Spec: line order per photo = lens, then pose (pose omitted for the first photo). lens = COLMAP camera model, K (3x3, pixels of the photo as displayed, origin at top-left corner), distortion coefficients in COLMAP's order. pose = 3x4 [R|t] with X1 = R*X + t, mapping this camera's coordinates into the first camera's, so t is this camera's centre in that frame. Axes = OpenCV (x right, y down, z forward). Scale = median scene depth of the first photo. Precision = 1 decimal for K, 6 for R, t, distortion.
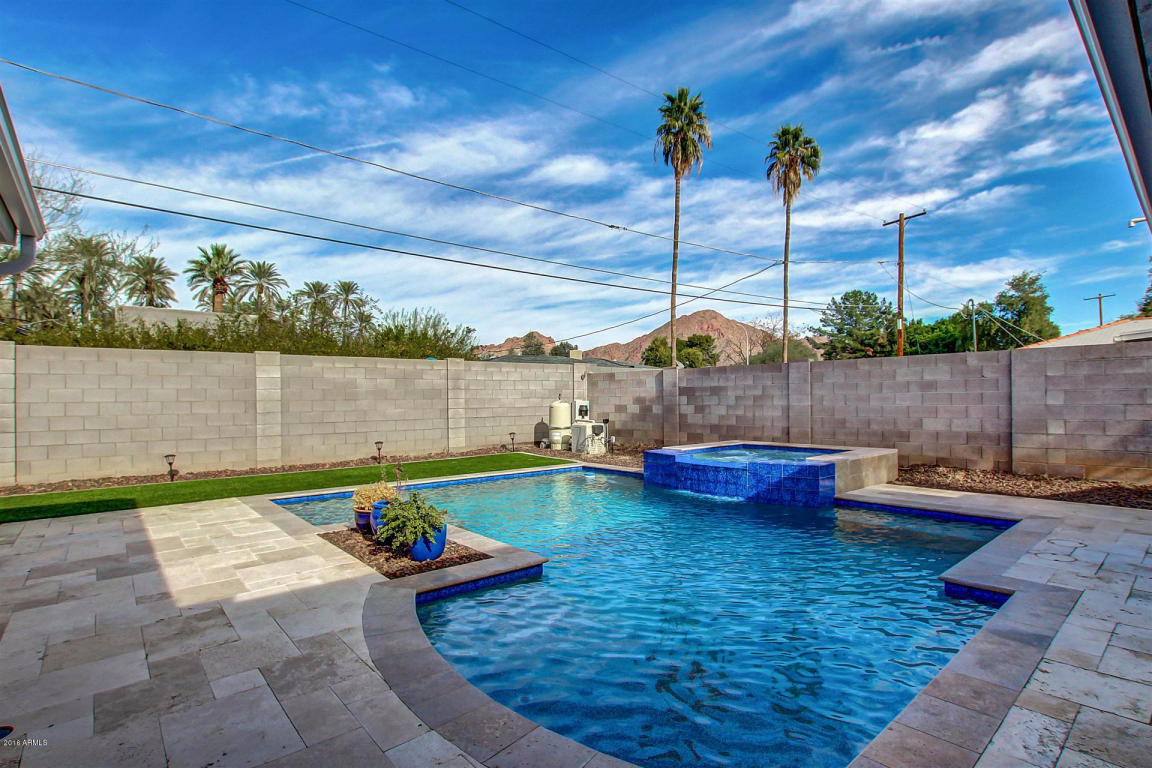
lens RADIAL K [[575.8, 0, 589.1], [0, 575.8, 423.1], [0, 0, 1]] dist [-0.021722, -0.000513]
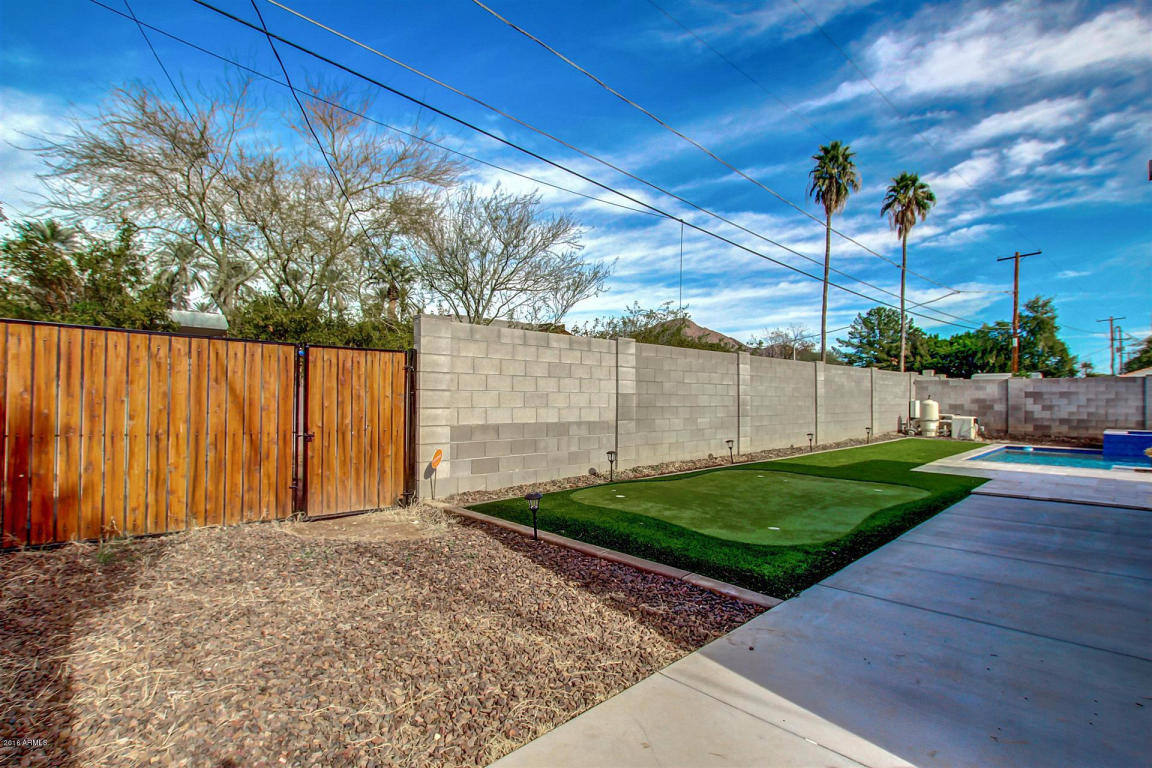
lens RADIAL K [[524.4, 0, 562.5], [0, 524.4, 387.4], [0, 0, 1]] dist [-0.035911, 0.004021]
pose [[0.999507, 0.014118, 0.028039, -0.224485], [-0.012384, 0.998056, -0.061084, 0.003734], [-0.028847, 0.060707, 0.997739, -0.045323]]
